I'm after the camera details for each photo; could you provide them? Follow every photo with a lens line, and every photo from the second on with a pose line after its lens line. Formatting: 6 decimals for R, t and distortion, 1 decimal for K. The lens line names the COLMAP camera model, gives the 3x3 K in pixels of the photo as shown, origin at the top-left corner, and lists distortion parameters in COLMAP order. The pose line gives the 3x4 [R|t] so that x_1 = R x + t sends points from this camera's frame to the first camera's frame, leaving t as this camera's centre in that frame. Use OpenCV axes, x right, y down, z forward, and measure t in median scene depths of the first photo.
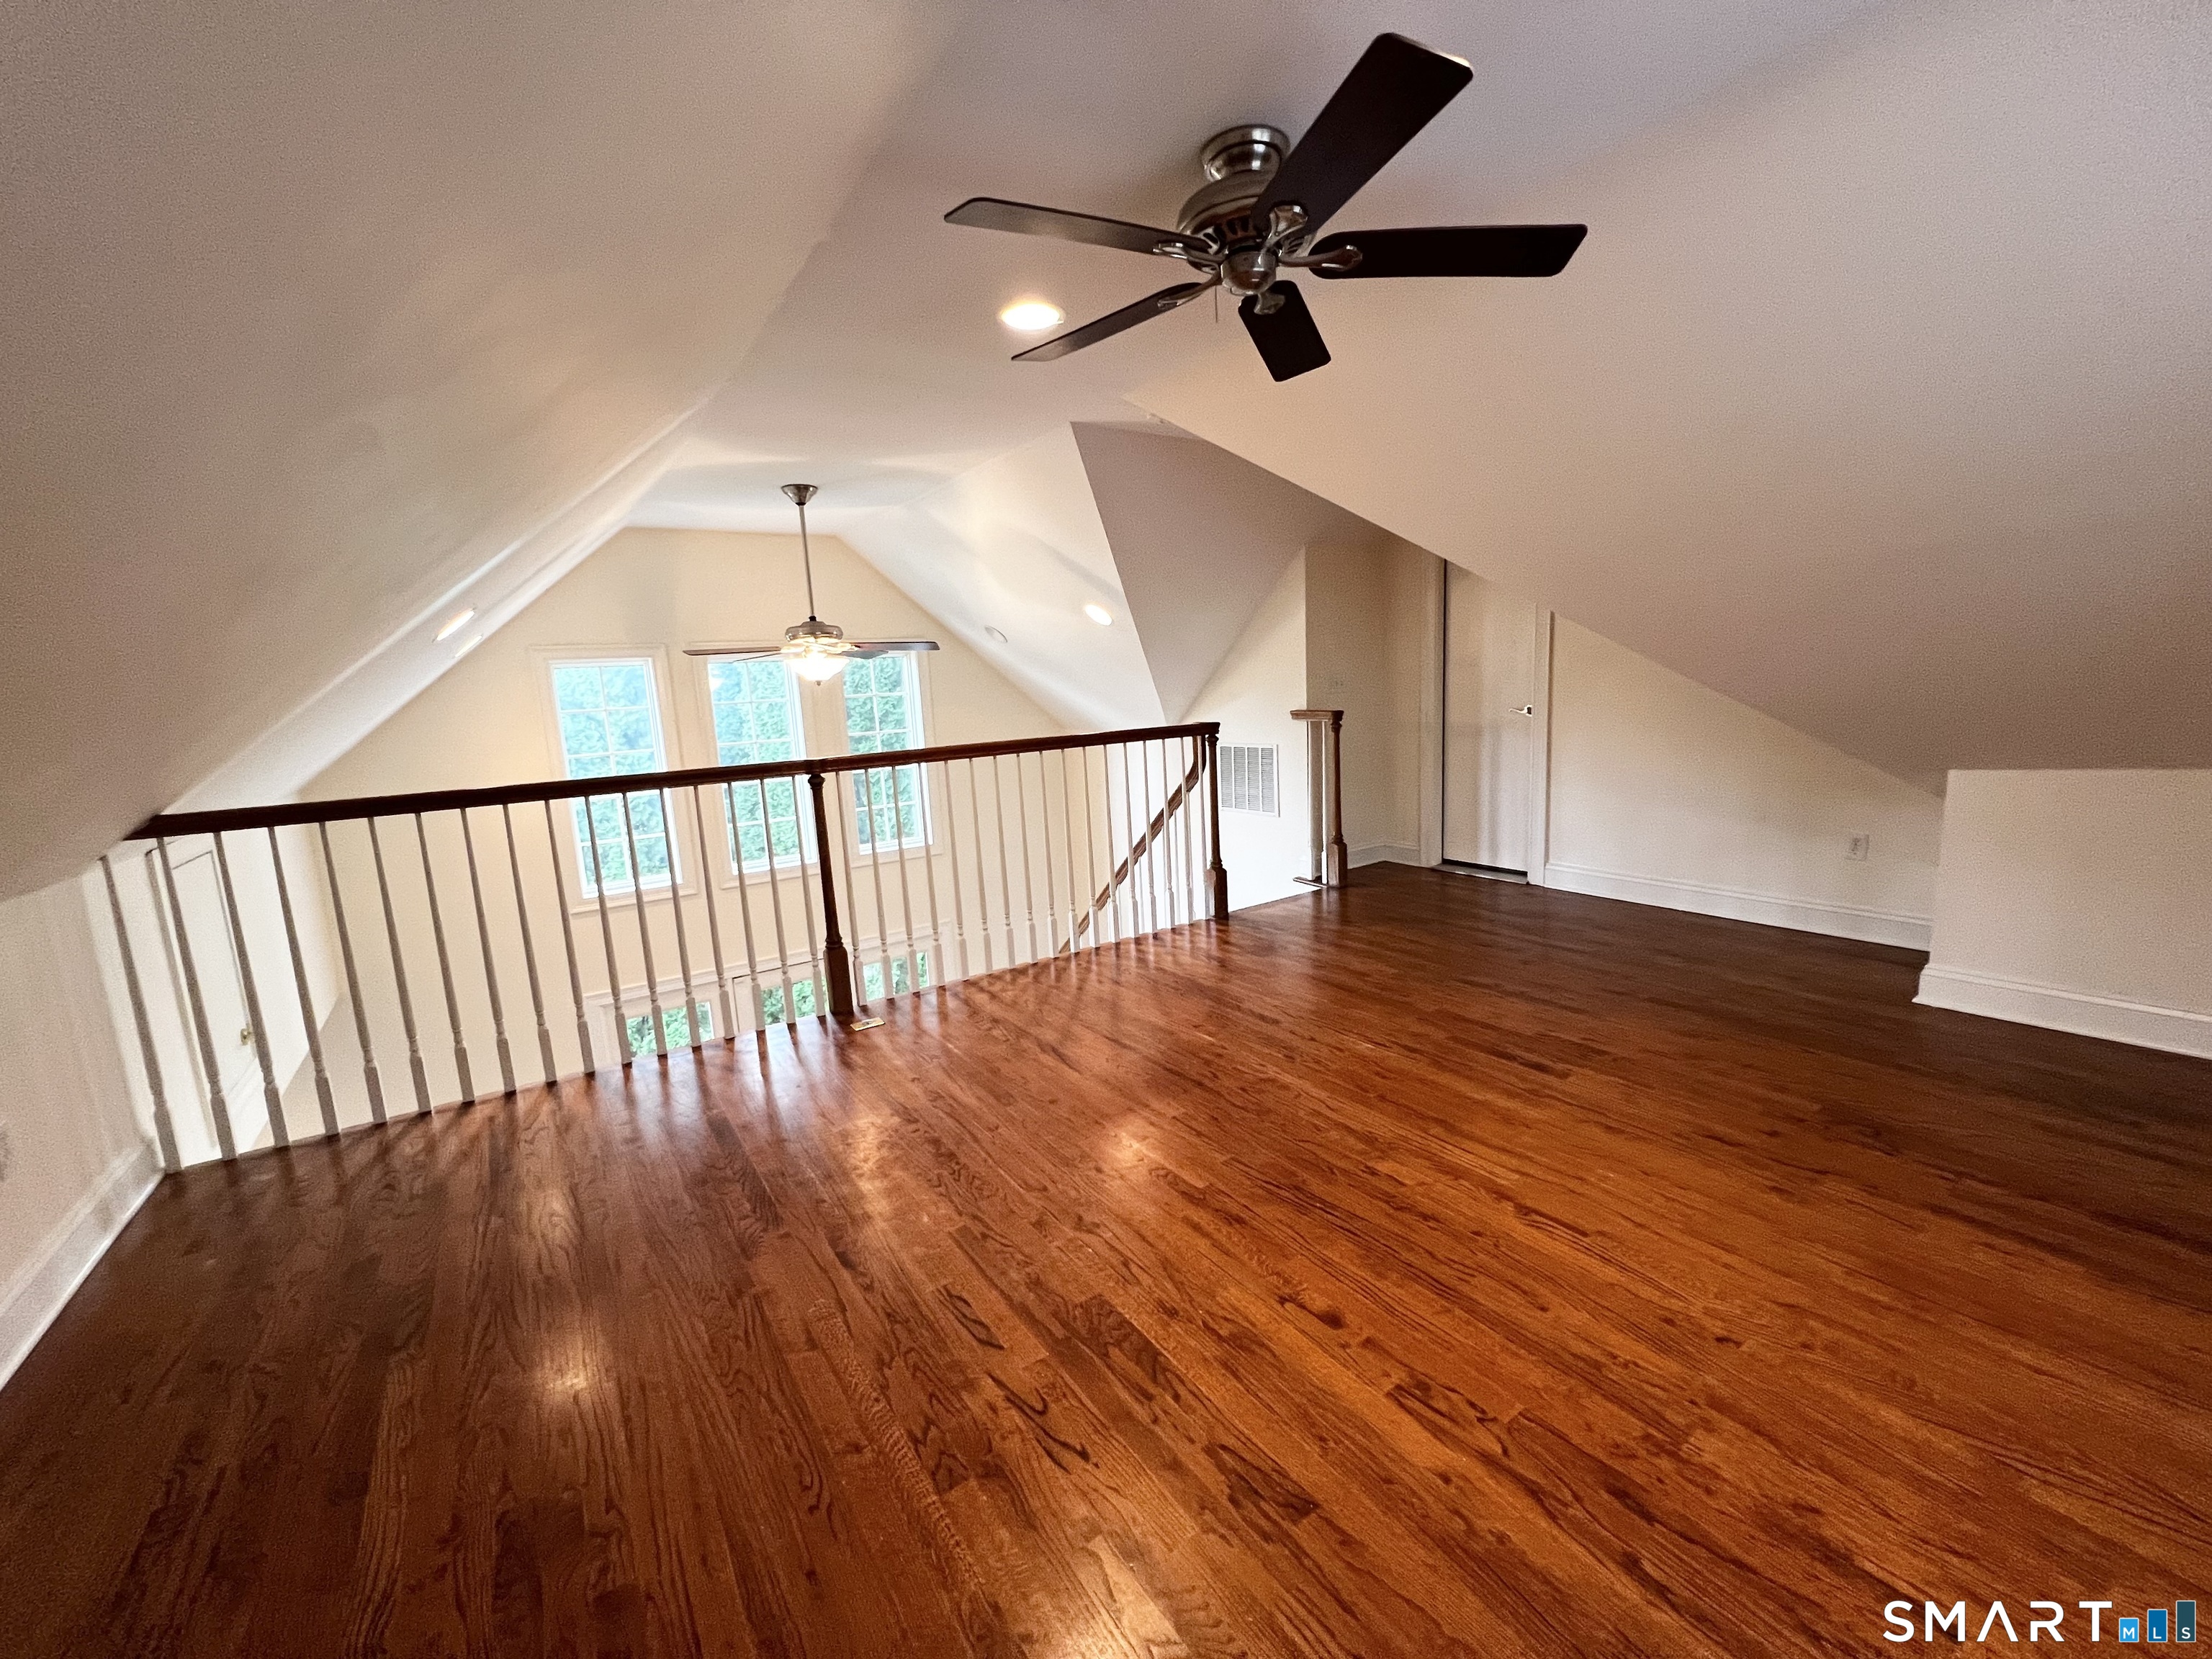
lens RADIAL K [[883.9, 0, 1106.0], [0, 883.9, 829.5], [0, 0, 1]] dist [0.001065, 0.000366]
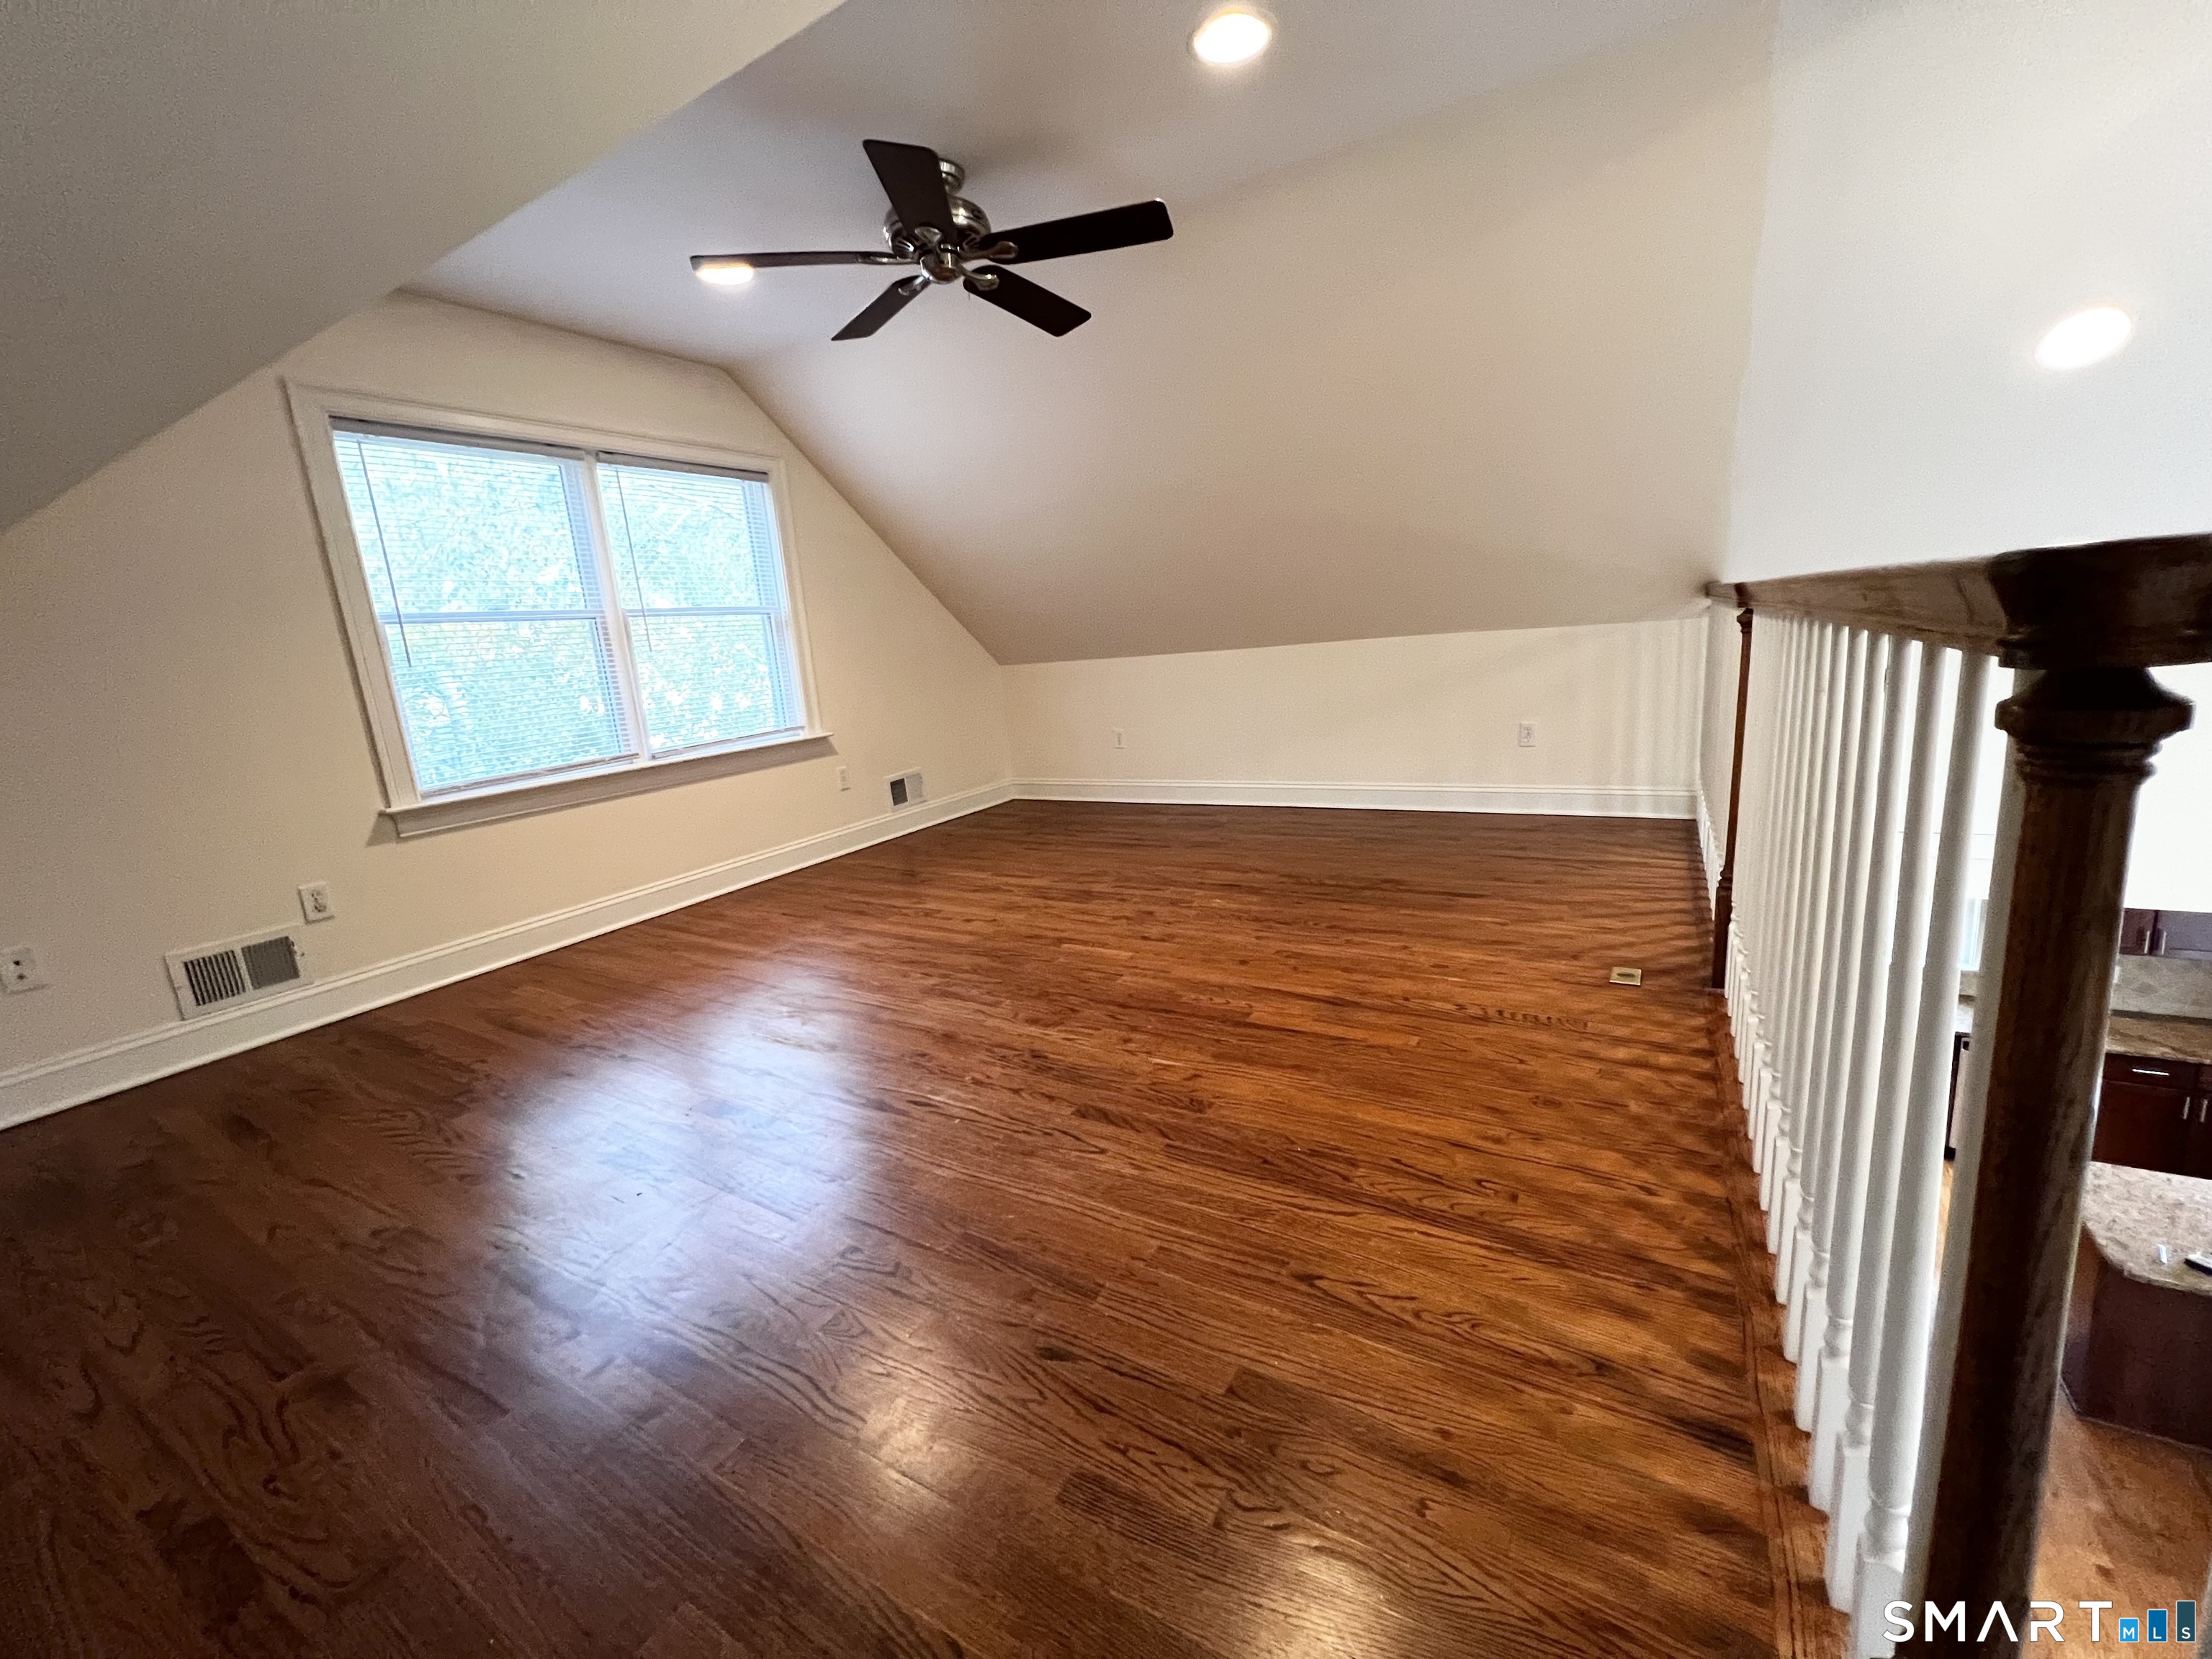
lens RADIAL K [[883.9, 0, 1106.0], [0, 883.9, 829.5], [0, 0, 1]] dist [0.001065, 0.000366]
pose [[-0.897308, 0.216653, -0.384579, 0.553299], [0.062351, 0.924734, 0.375472, -0.283807], [0.436980, 0.312935, -0.843279, 2.182582]]
